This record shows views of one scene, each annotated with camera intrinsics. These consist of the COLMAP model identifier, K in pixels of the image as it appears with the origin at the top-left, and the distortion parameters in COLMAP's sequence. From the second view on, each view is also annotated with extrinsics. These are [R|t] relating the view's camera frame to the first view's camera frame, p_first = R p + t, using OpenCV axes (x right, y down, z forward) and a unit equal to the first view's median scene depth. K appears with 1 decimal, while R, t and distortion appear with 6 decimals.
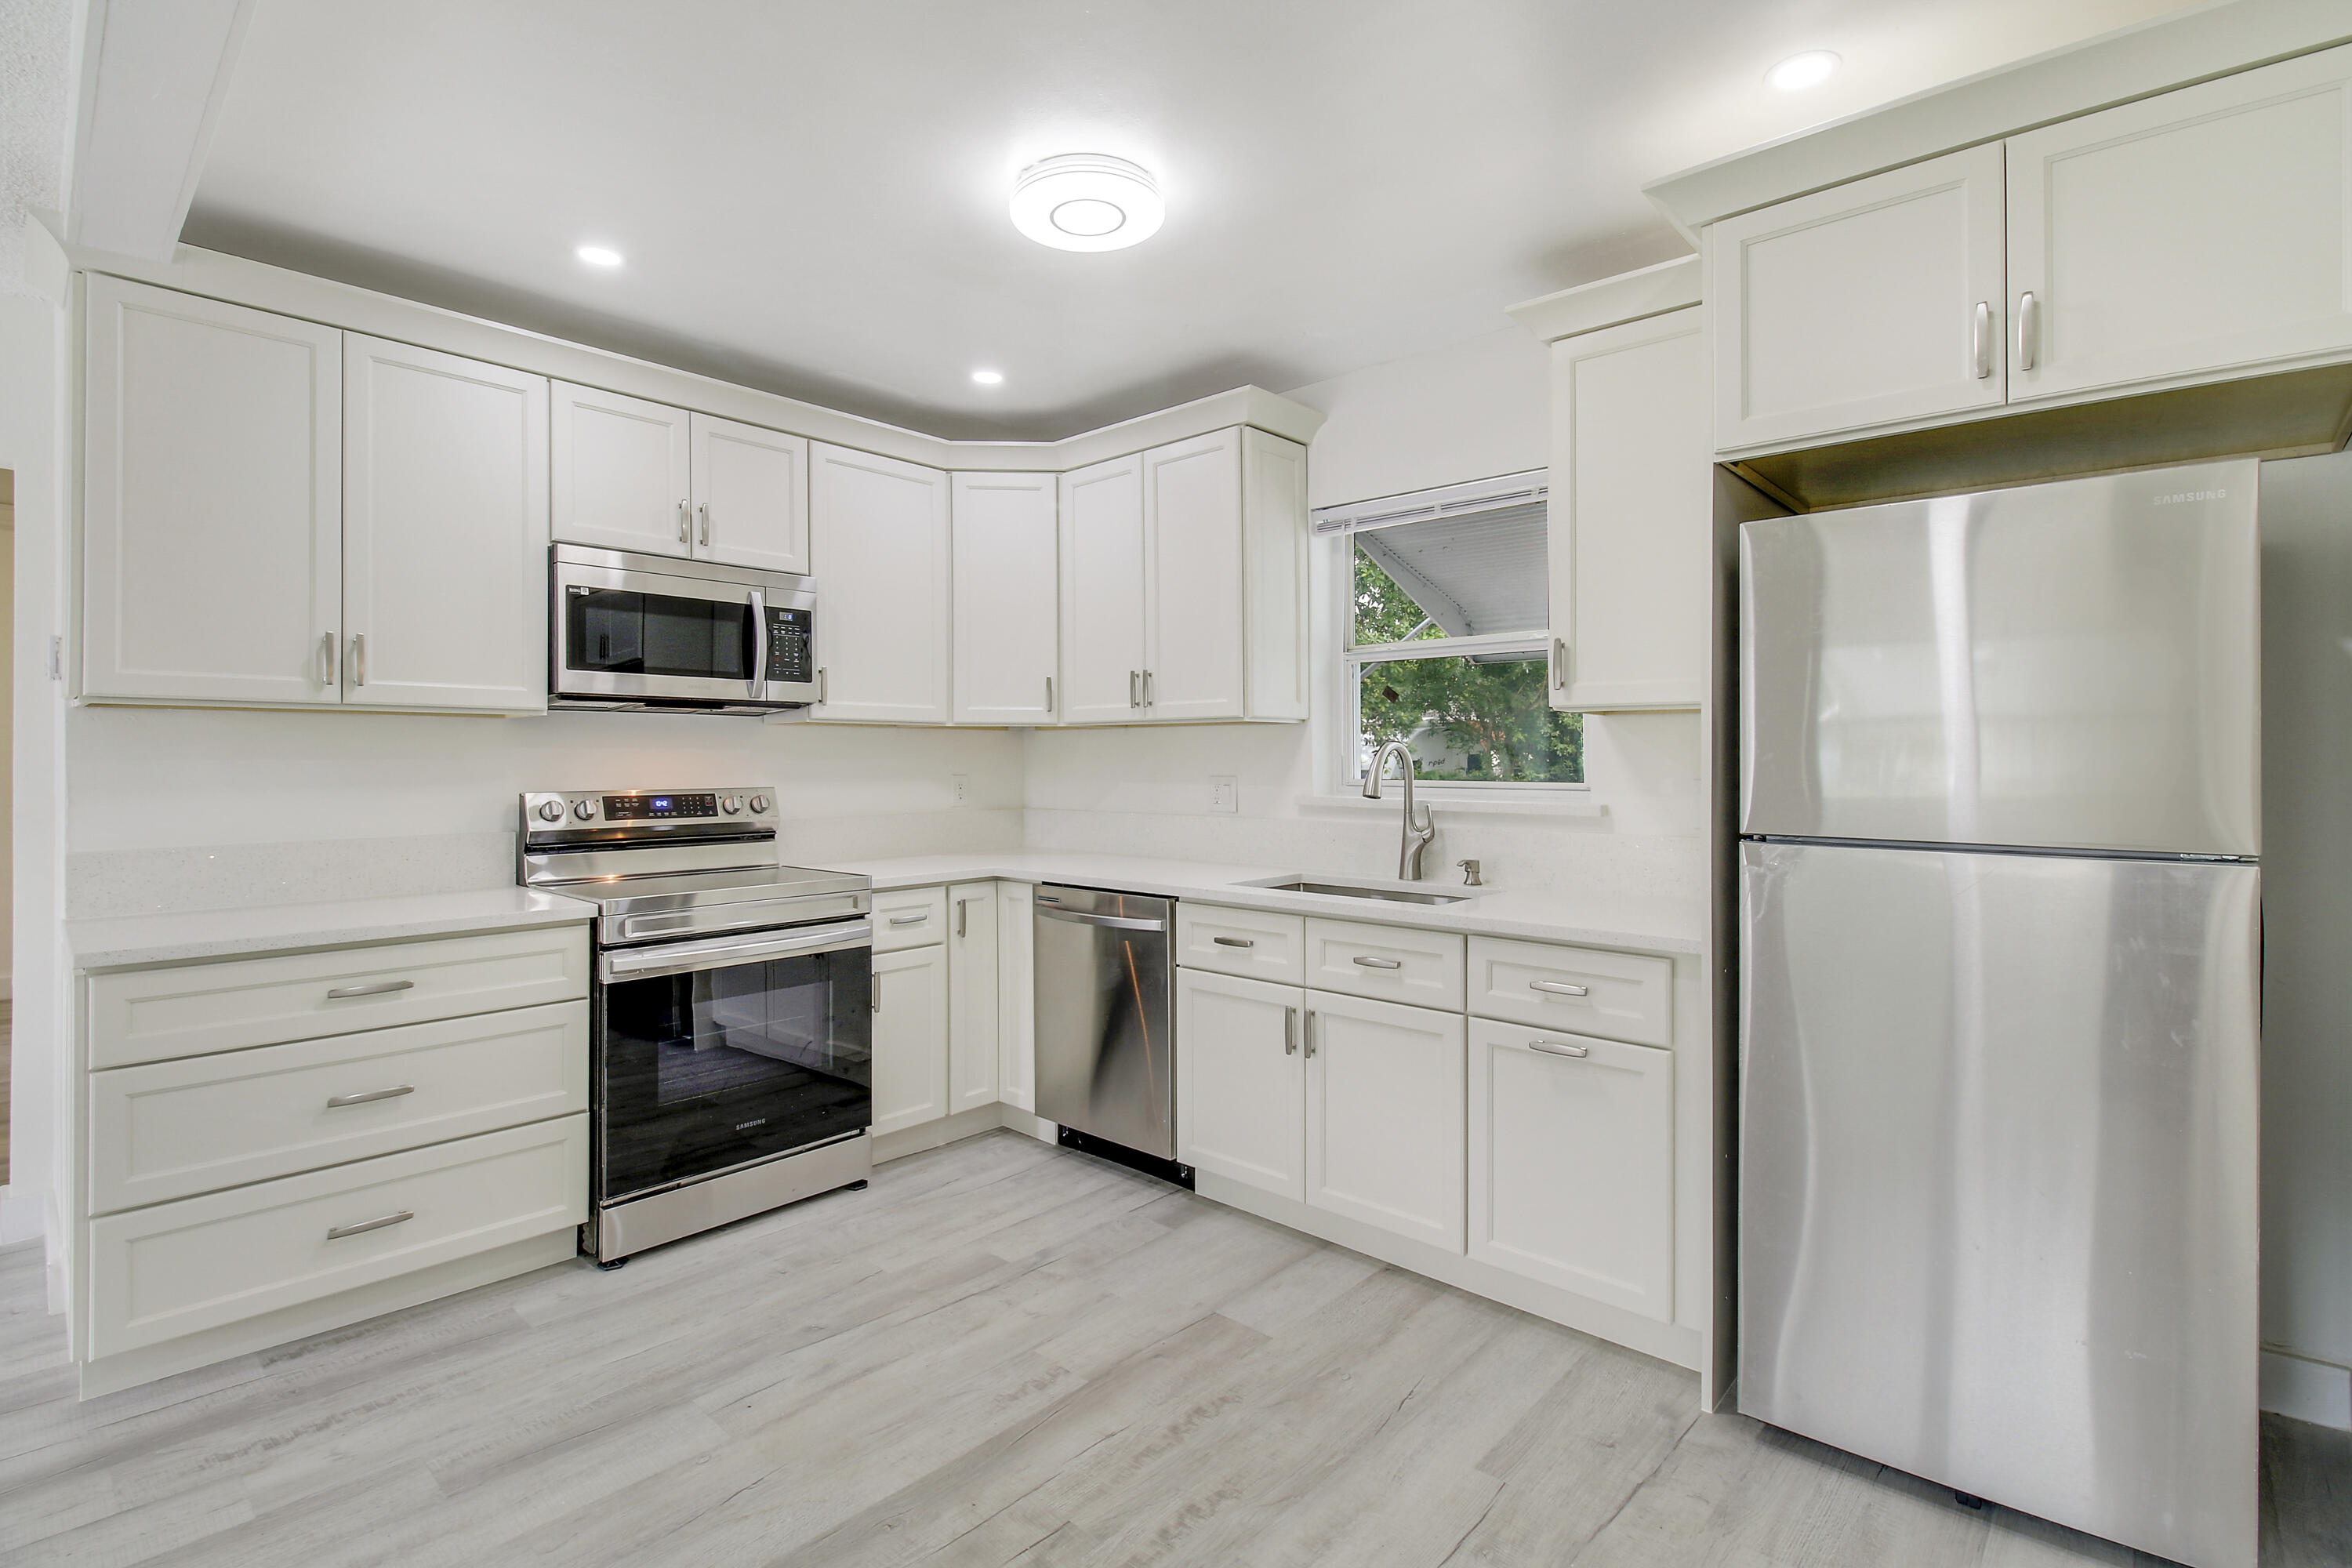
lens RADIAL K [[1095.1, 0, 1175.3], [0, 1095.1, 743.8], [0, 0, 1]] dist [0.006060, -0.014710]
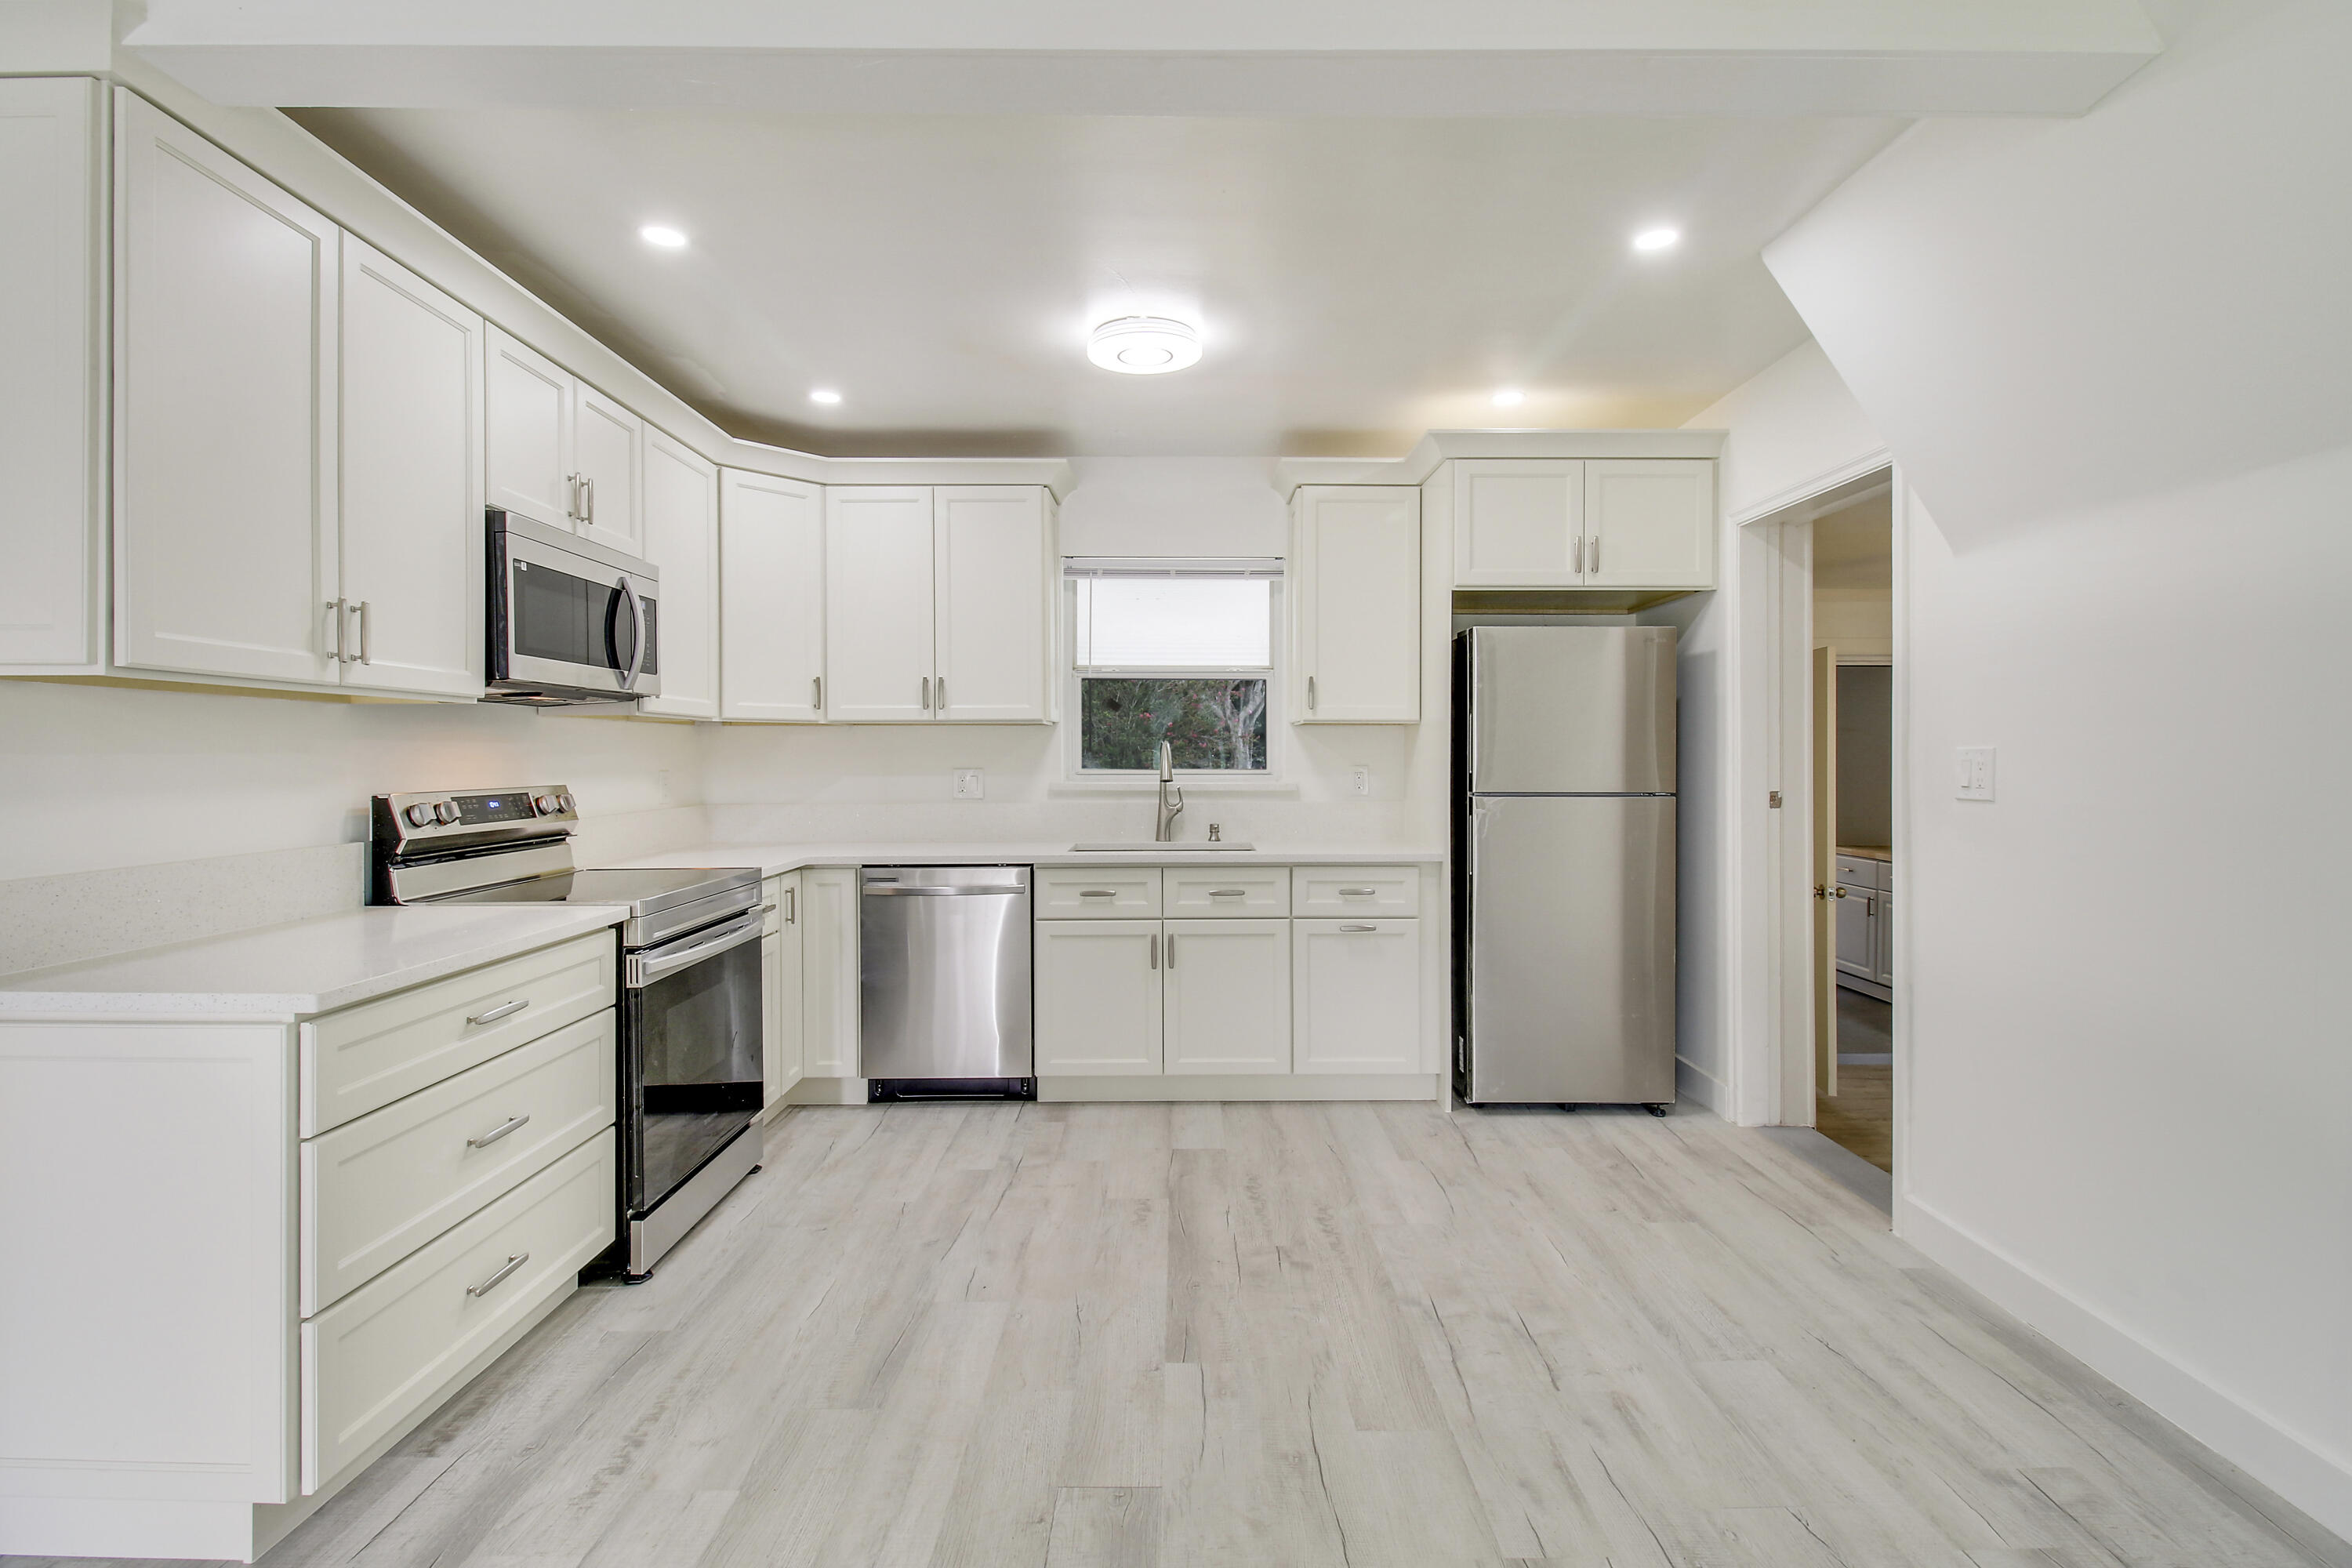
lens RADIAL K [[1085.2, 0, 1180.5], [0, 1085.2, 750.1], [0, 0, 1]] dist [0.006909, -0.014204]
pose [[0.739354, 0.002718, 0.673312, -0.749940], [-0.008133, 0.999955, 0.004894, 0.002476], [-0.673268, -0.009094, 0.739342, -0.021632]]
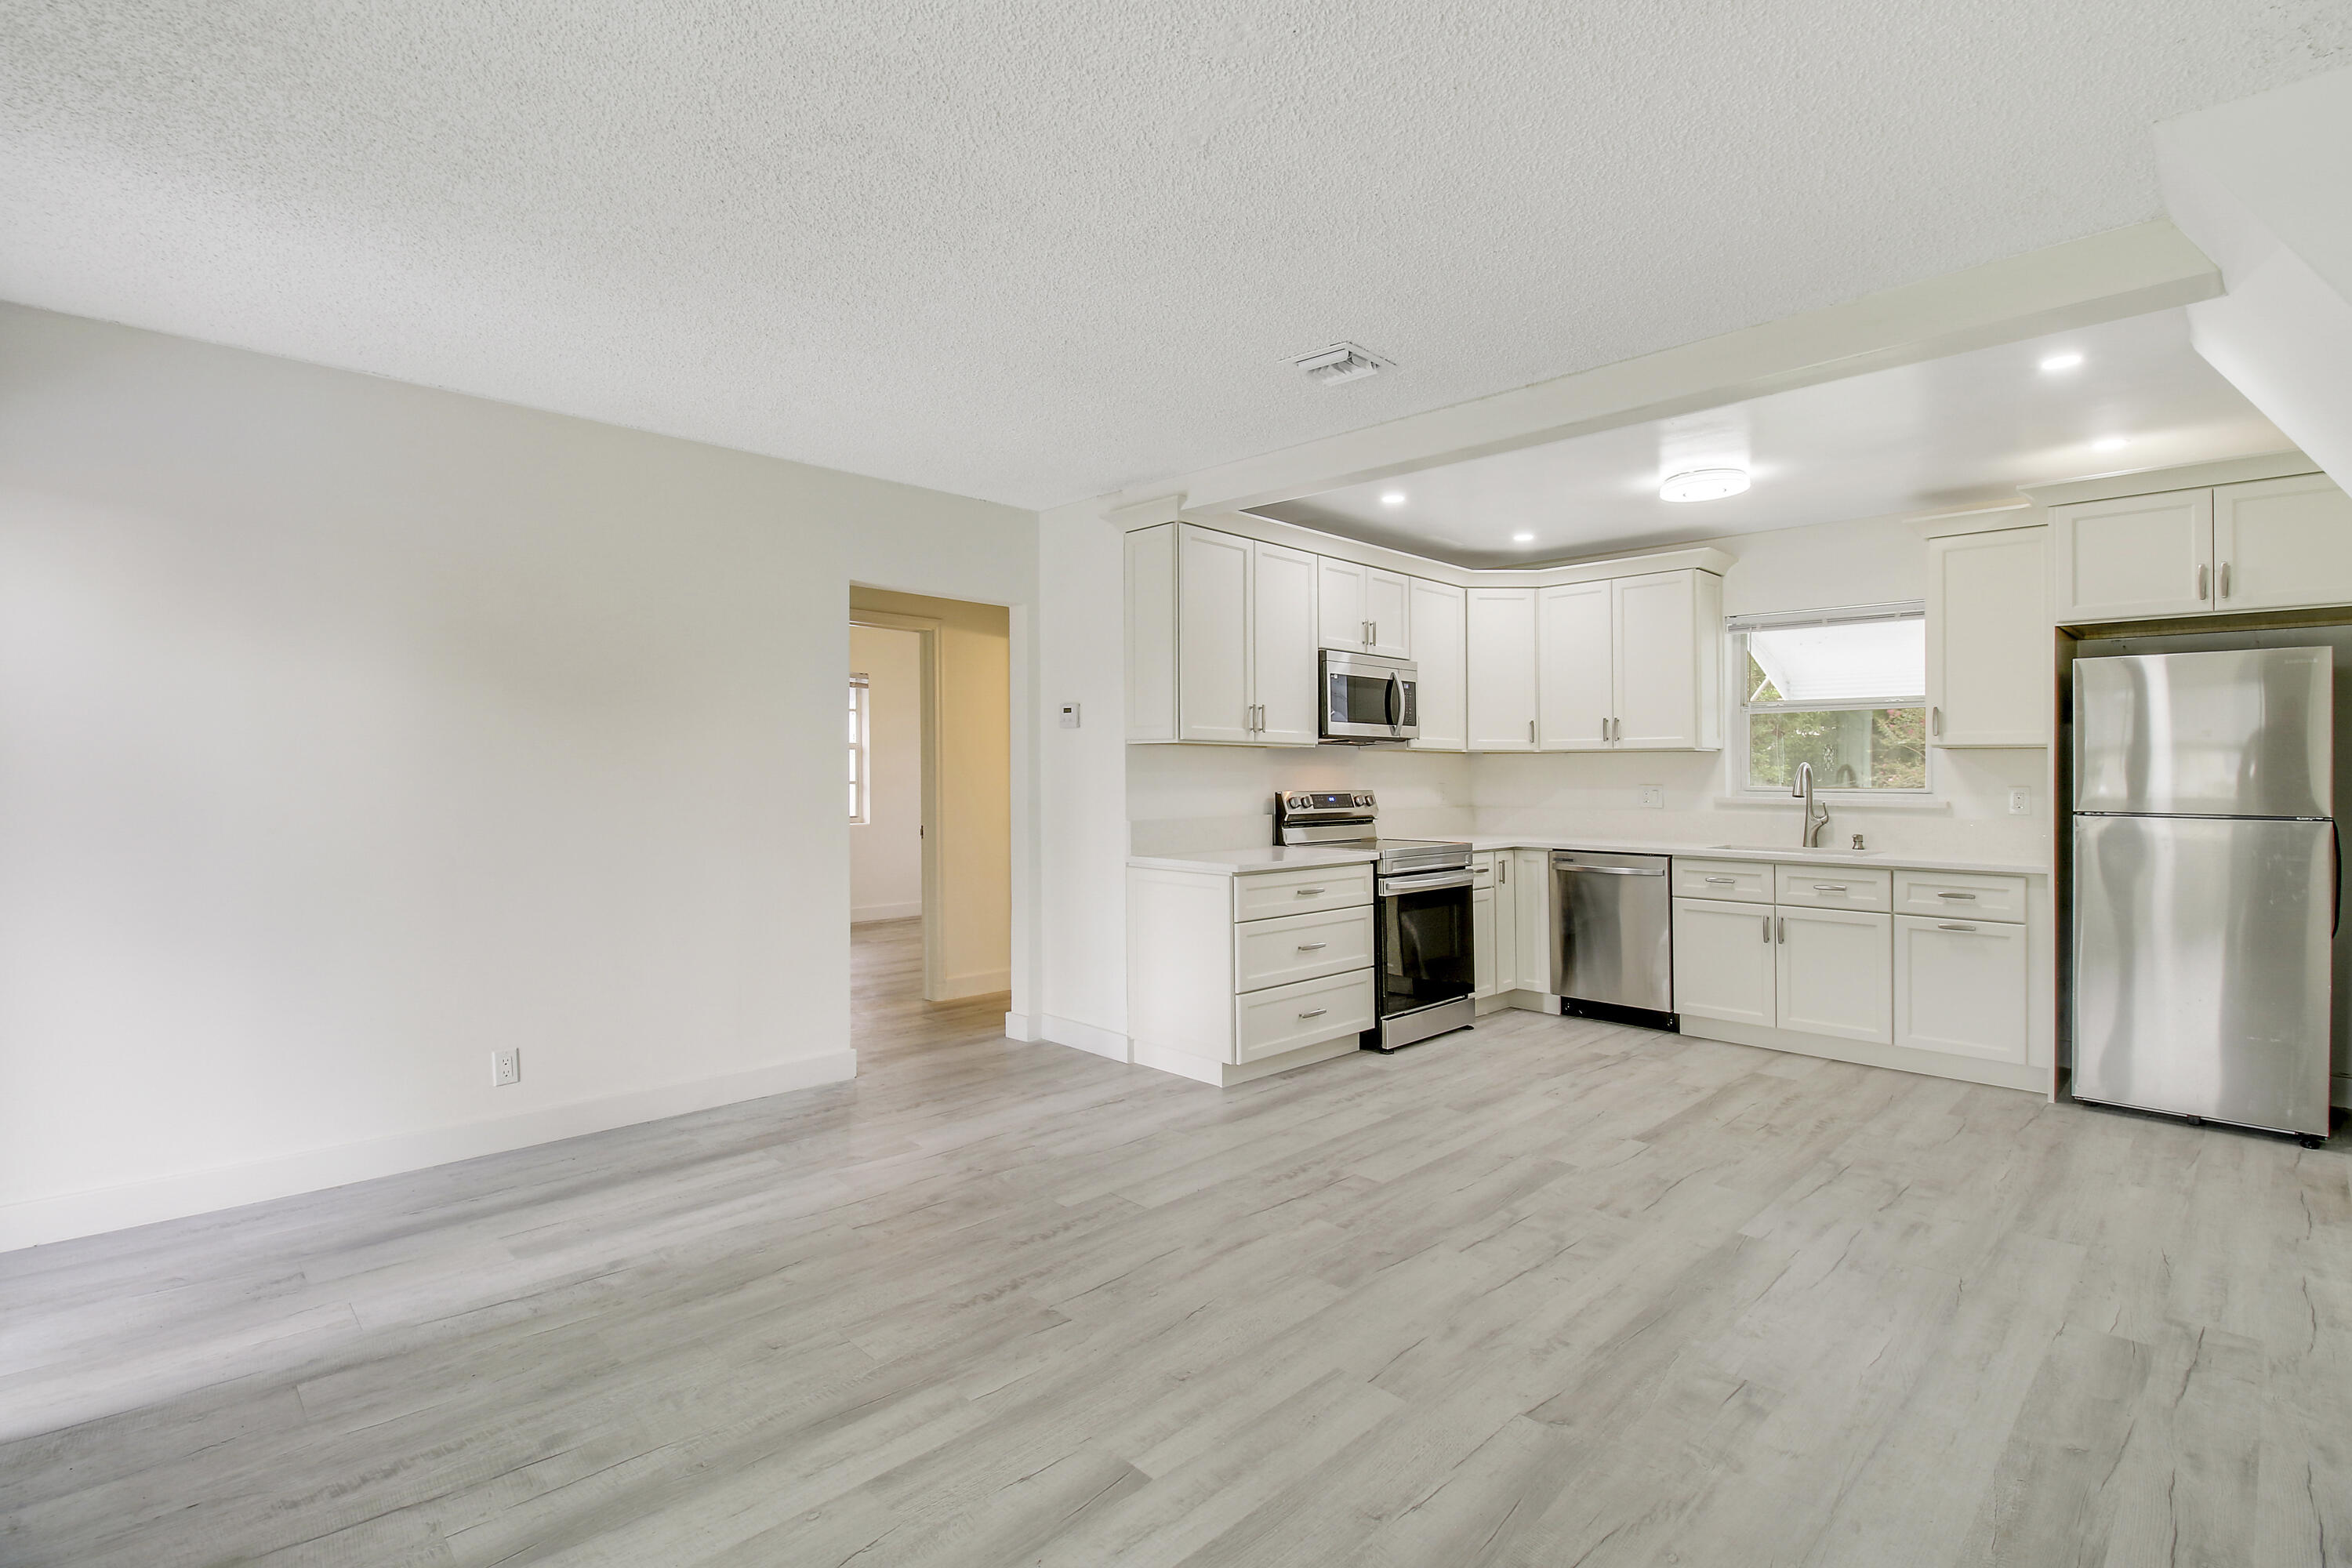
lens RADIAL K [[1085.2, 0, 1180.5], [0, 1085.2, 750.1], [0, 0, 1]] dist [0.006909, -0.014204]
pose [[0.998380, 0.003083, -0.056820, -0.699021], [-0.003426, 0.999976, -0.005950, -0.010393], [0.056801, 0.006135, 0.998367, -0.751480]]
